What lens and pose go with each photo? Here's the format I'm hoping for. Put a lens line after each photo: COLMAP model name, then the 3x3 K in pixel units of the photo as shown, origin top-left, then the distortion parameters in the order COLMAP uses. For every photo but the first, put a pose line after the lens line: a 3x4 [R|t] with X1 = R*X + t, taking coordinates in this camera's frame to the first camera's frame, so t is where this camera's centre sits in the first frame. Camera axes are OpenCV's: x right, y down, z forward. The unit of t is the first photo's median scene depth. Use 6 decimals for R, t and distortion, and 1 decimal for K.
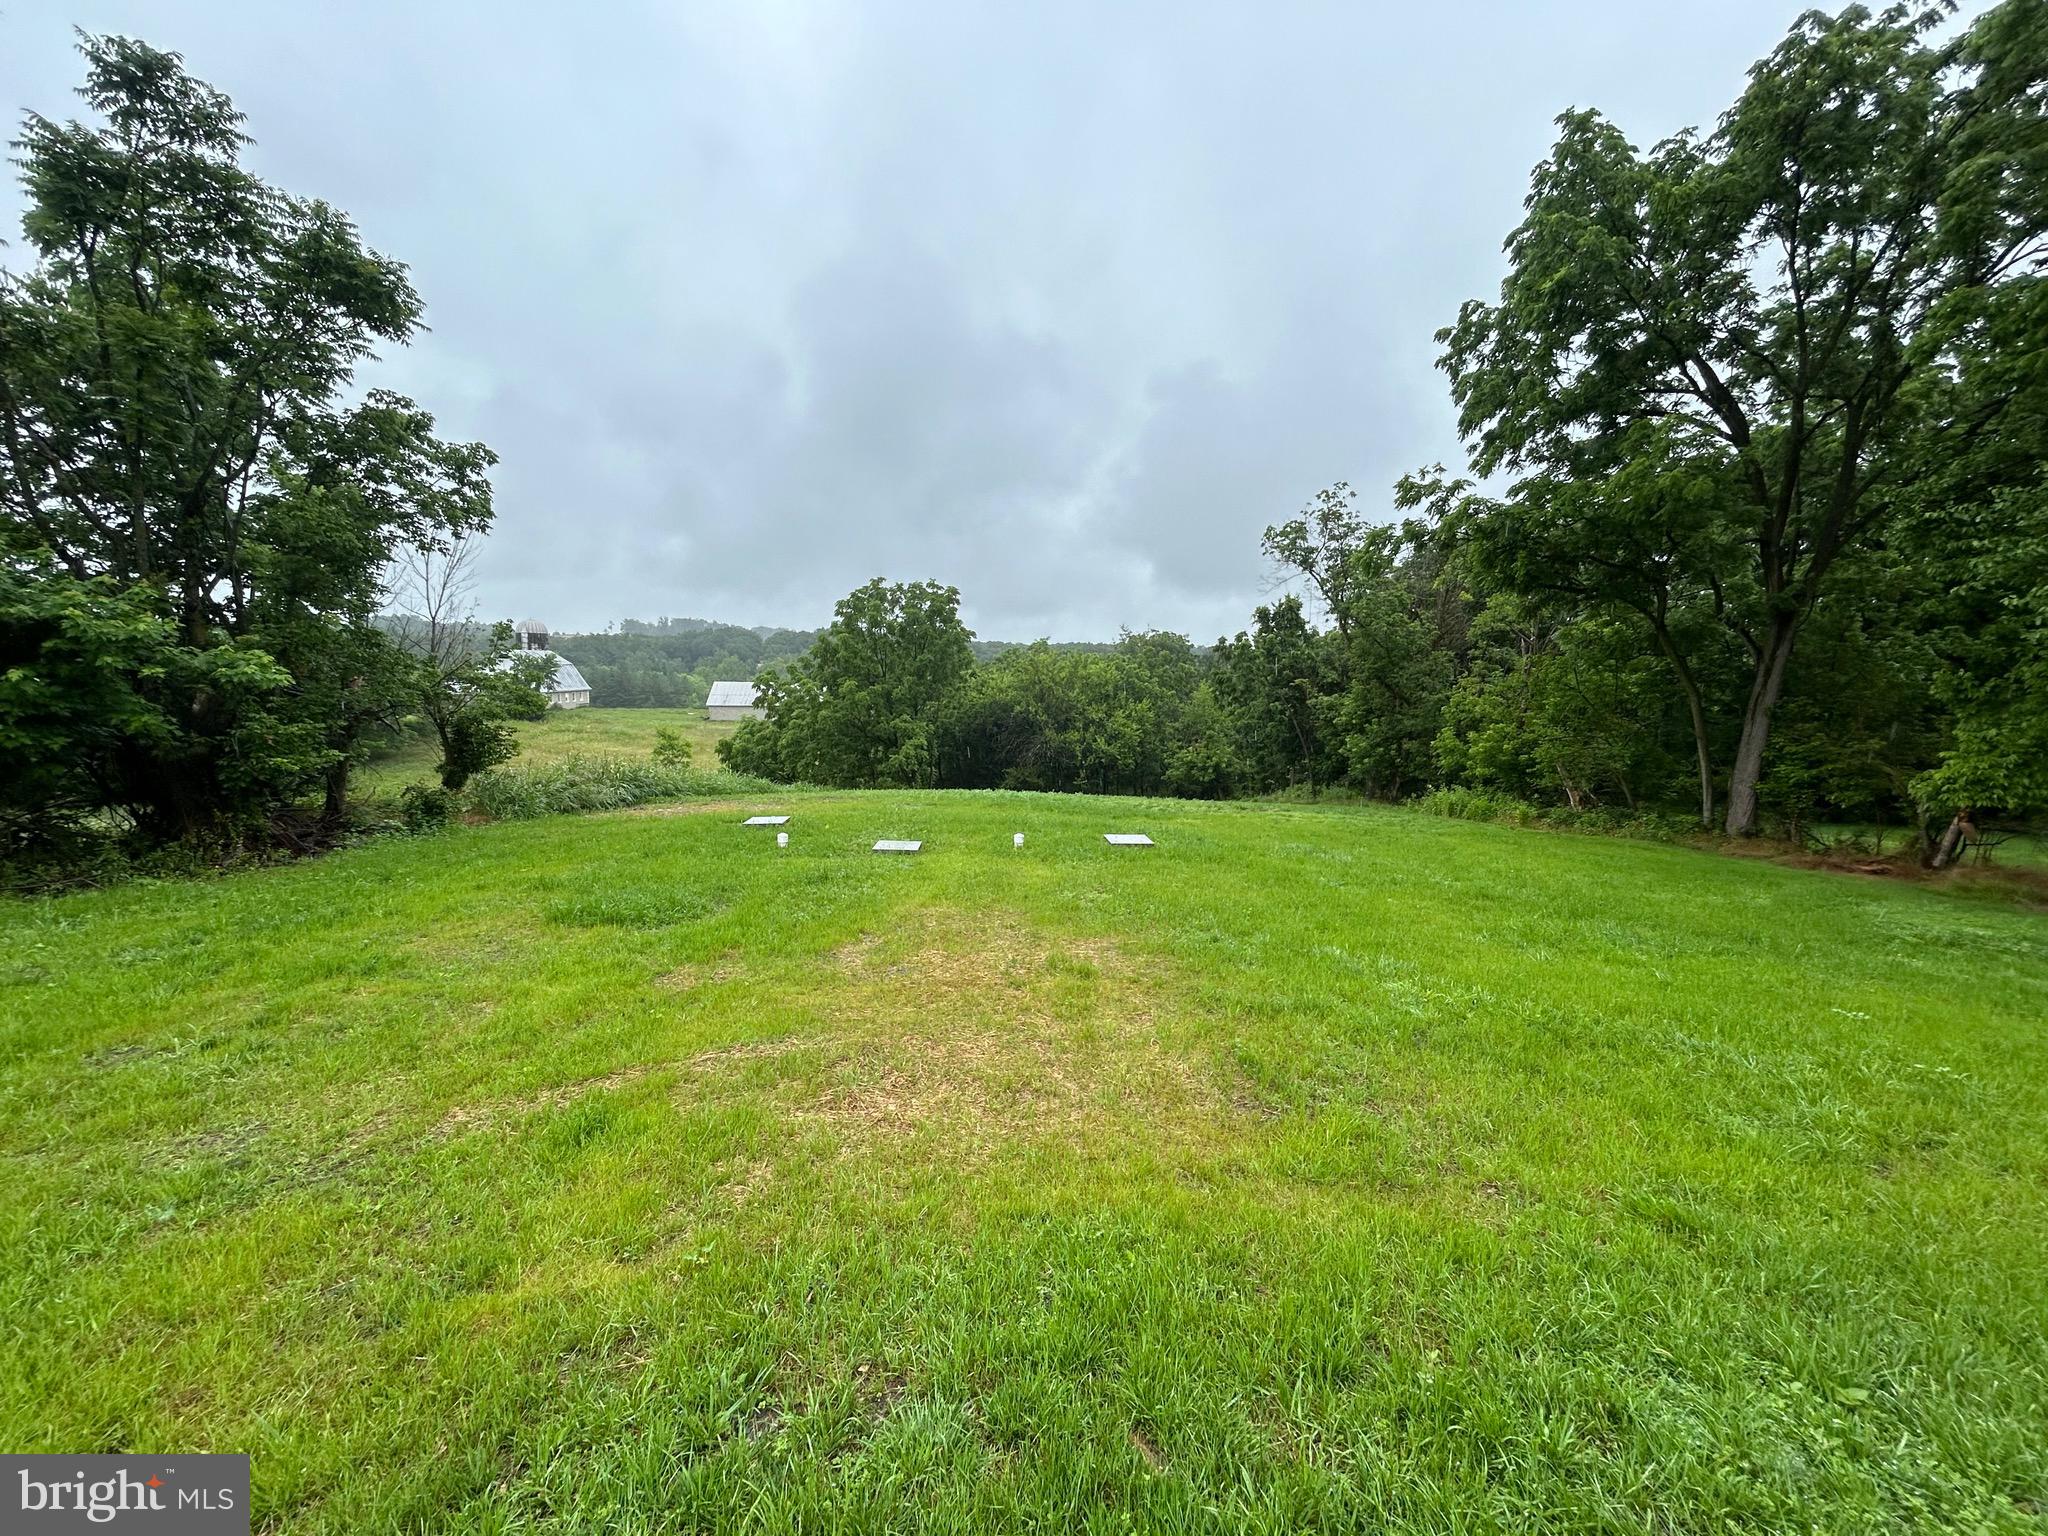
lens RADIAL K [[824.4, 0, 1034.1], [0, 824.4, 771.5], [0, 0, 1]] dist [-0.004218, 0.000436]
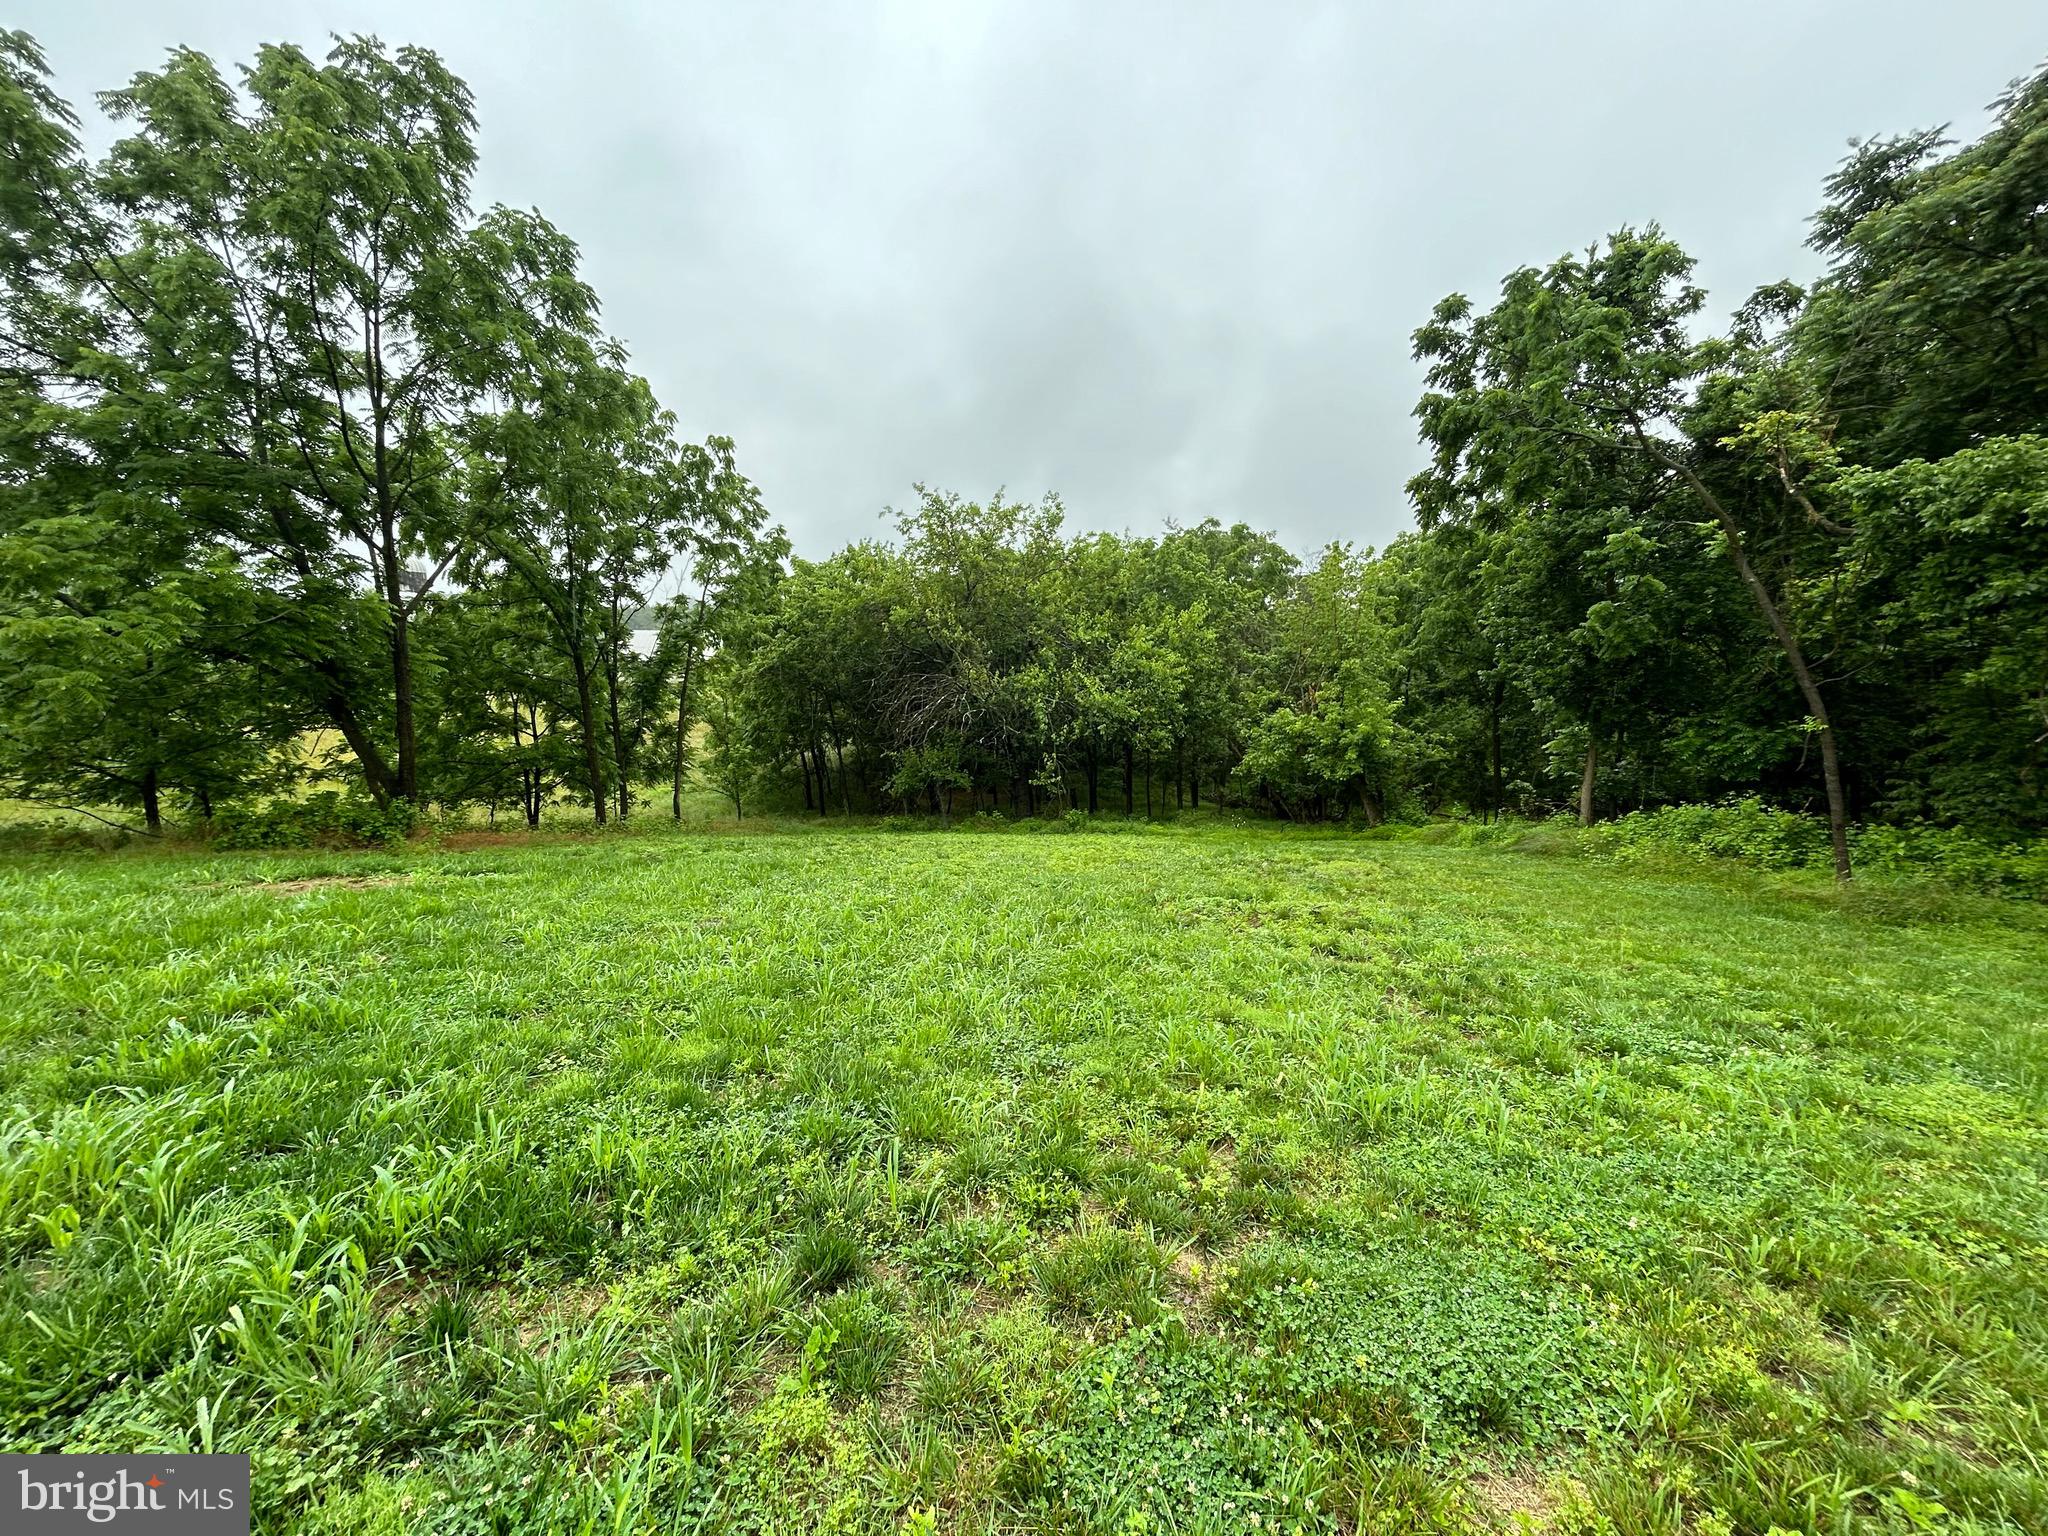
lens RADIAL K [[824.4, 0, 1007.1], [0, 824.4, 759.5], [0, 0, 1]] dist [-0.004218, 0.000436]
pose [[0.993402, 0.004027, -0.114616, 0.083208], [-0.002188, 0.999867, 0.016168, -0.005323], [0.114666, -0.015811, 0.993278, 0.531513]]
